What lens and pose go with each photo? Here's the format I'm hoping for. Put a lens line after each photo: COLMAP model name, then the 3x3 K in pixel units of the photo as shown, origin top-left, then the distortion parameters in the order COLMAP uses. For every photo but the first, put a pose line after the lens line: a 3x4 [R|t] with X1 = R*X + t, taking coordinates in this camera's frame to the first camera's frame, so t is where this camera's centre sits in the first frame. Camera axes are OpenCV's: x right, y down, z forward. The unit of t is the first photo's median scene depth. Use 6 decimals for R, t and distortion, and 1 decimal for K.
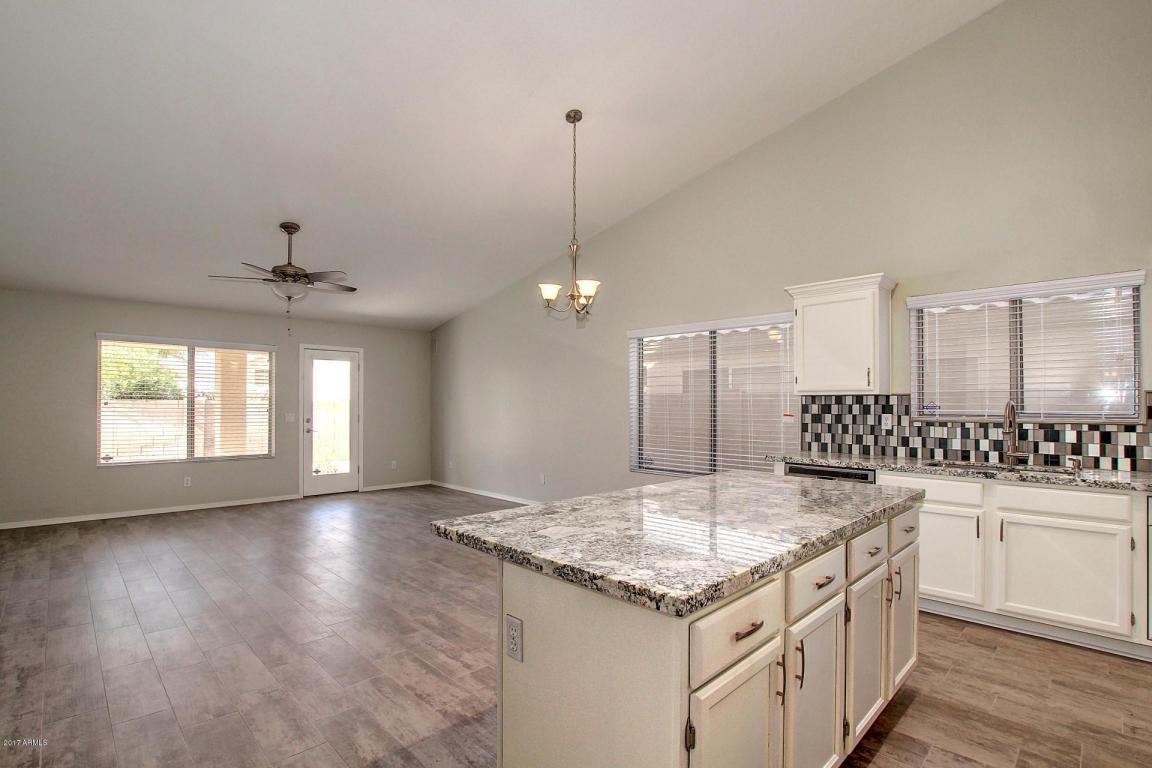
lens RADIAL K [[542.7, 0, 576.4], [0, 542.7, 390.8], [0, 0, 1]] dist [-0.031384, 0.005496]
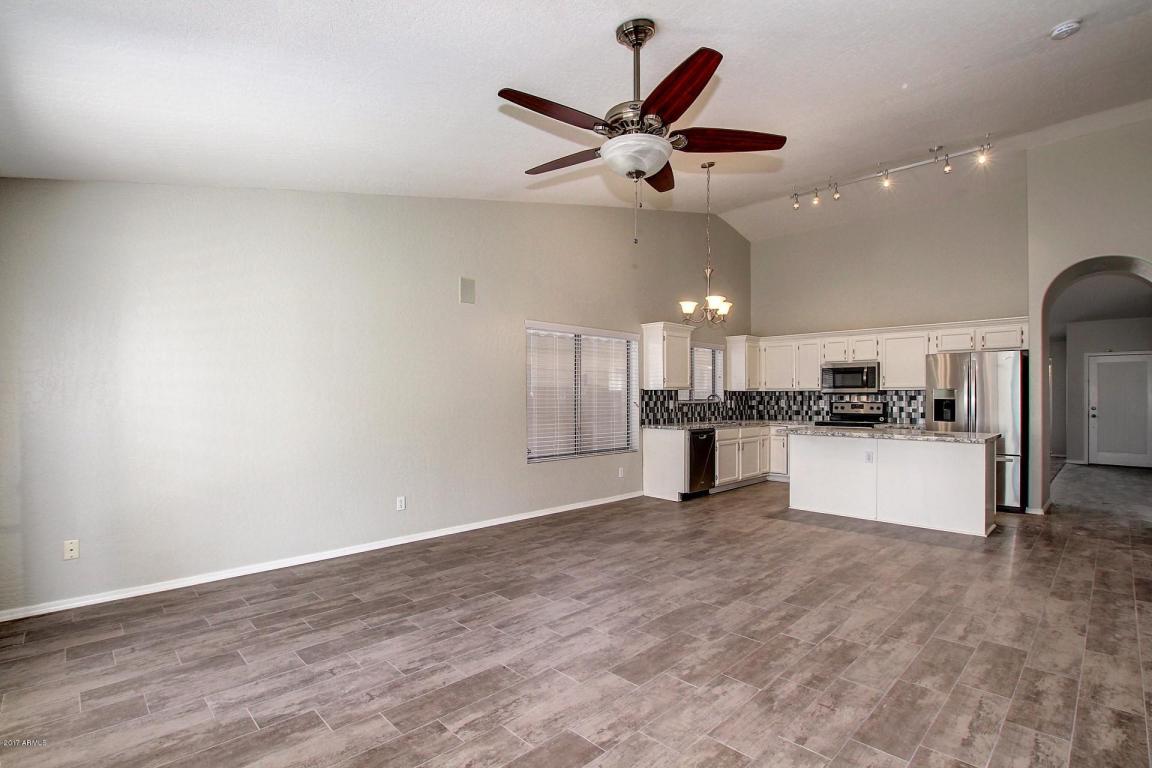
lens RADIAL K [[542.7, 0, 582.0], [0, 542.7, 392.7], [0, 0, 1]] dist [-0.031384, 0.005496]
pose [[0.003626, 0.004611, 0.999983, -1.340864], [-0.024259, 0.999695, -0.004522, 0.034464], [-0.999699, -0.024243, 0.003737, 1.374845]]
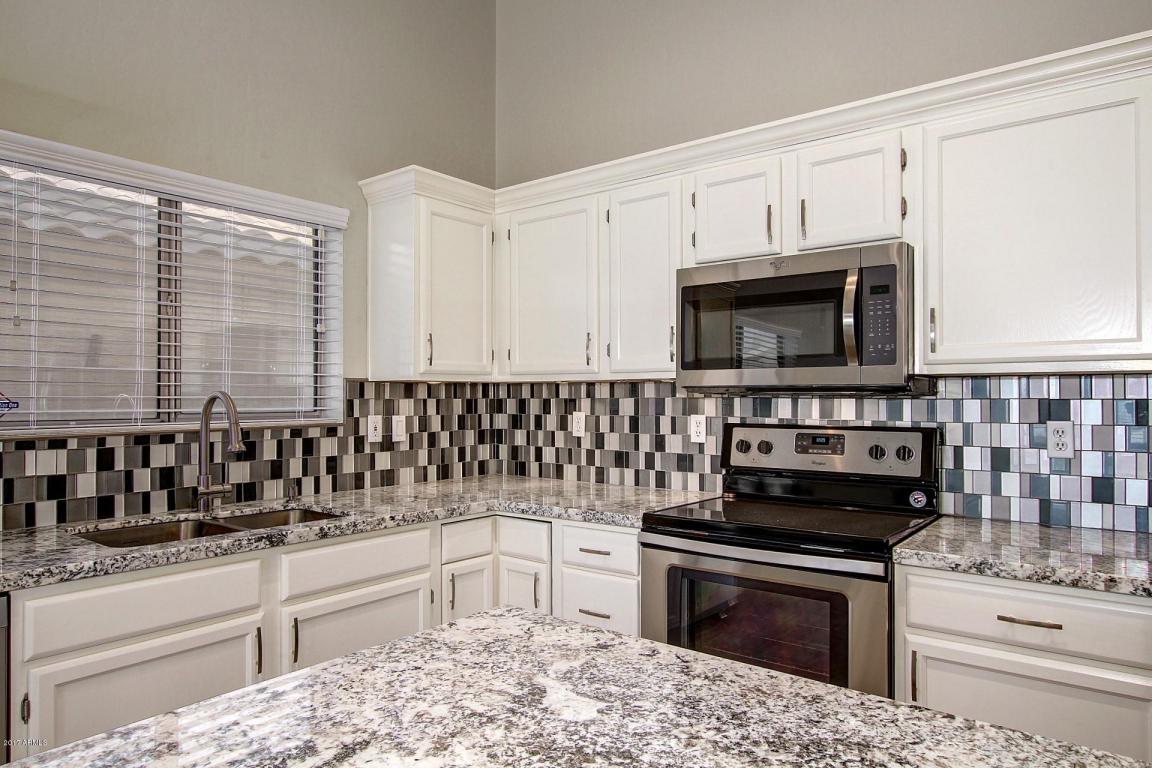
lens RADIAL K [[728.3, 0, 582.9], [0, 728.3, 387.0], [0, 0, 1]] dist [-0.003530, -0.000032]
pose [[-0.119152, 0.009801, 0.992828, 0.048827], [-0.024473, 0.999618, -0.012805, 0.013993], [-0.992574, -0.025824, -0.118867, 0.643047]]
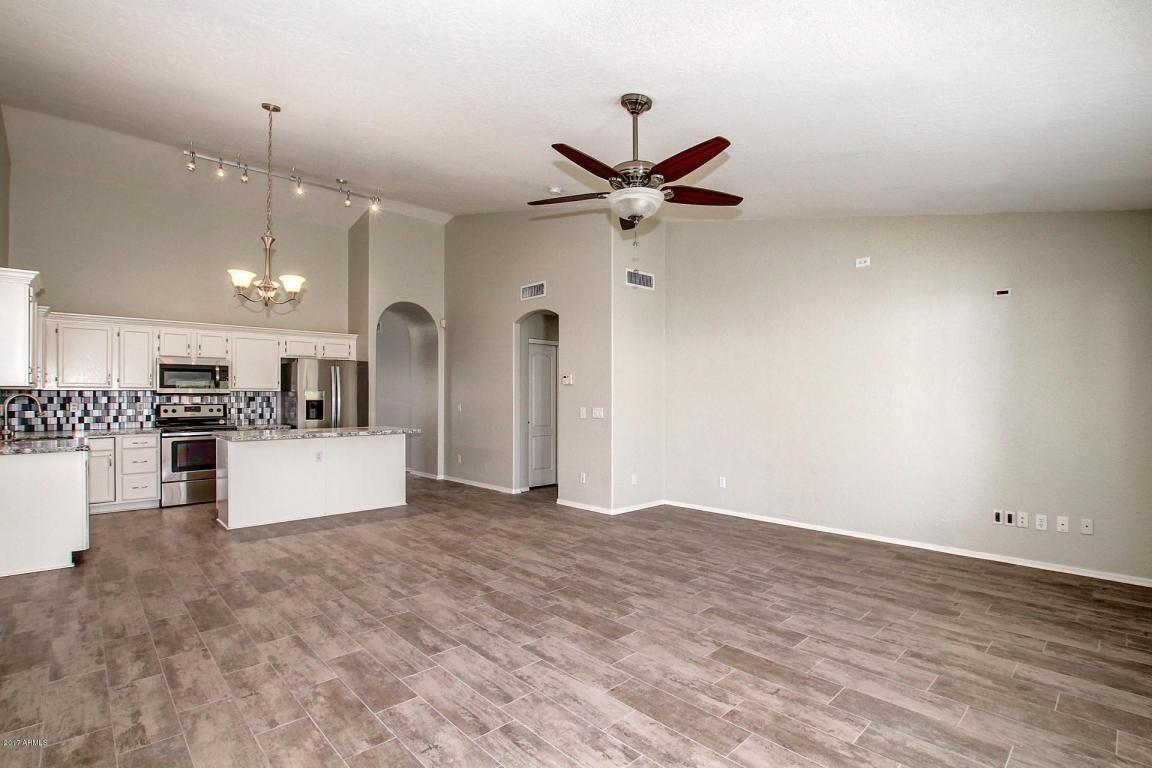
lens RADIAL K [[542.7, 0, 575.0], [0, 542.7, 394.7], [0, 0, 1]] dist [-0.031384, 0.005496]
pose [[-0.999620, -0.002522, 0.027438, -0.638320], [-0.003302, 0.999591, -0.028409, 0.050747], [-0.027355, -0.028489, -0.999220, 2.105074]]
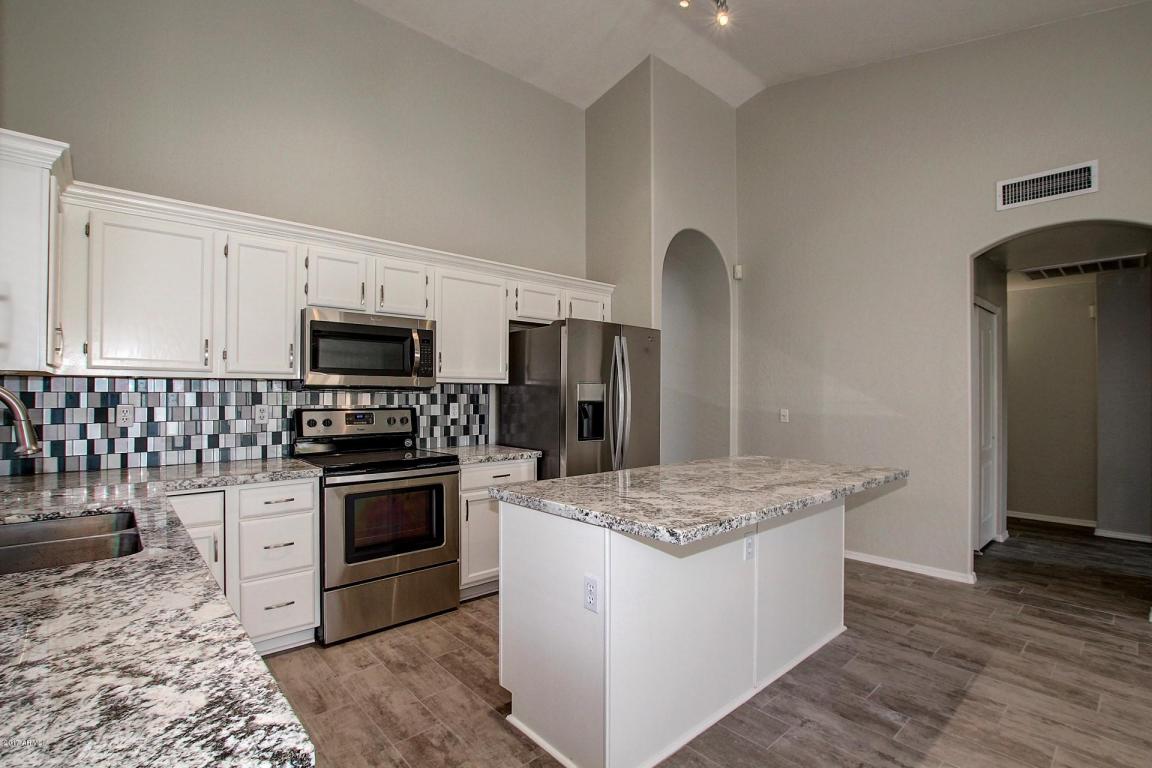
lens RADIAL K [[542.7, 0, 580.7], [0, 542.7, 393.2], [0, 0, 1]] dist [-0.031384, 0.005496]
pose [[-0.998817, -0.008361, 0.047899, 0.288668], [-0.009671, 0.999584, -0.027181, 0.031353], [-0.047651, -0.027612, -0.998482, 1.215351]]
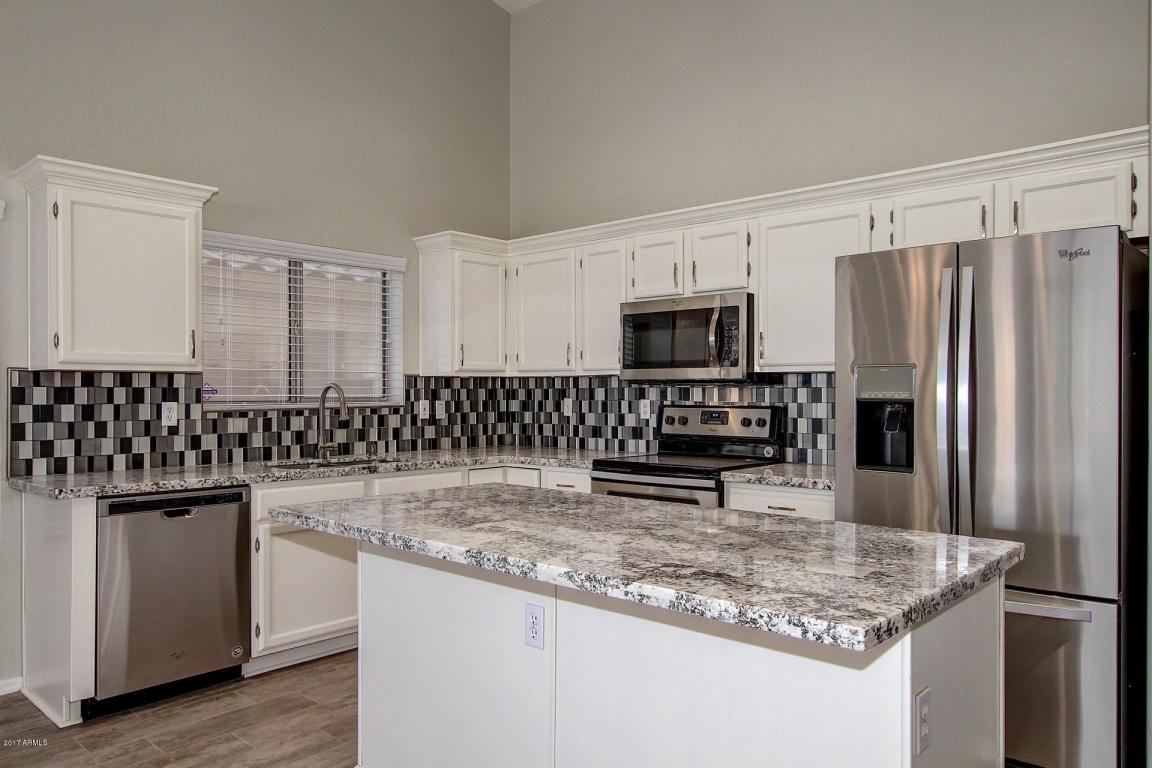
lens RADIAL K [[830.9, 0, 575.0], [0, 830.9, 391.1], [0, 0, 1]] dist [0.007973, 0.010796]
pose [[-0.041596, -0.004448, 0.999125, -0.468024], [-0.023681, 0.999714, 0.003465, 0.015921], [-0.998854, -0.023516, -0.041690, 0.589368]]
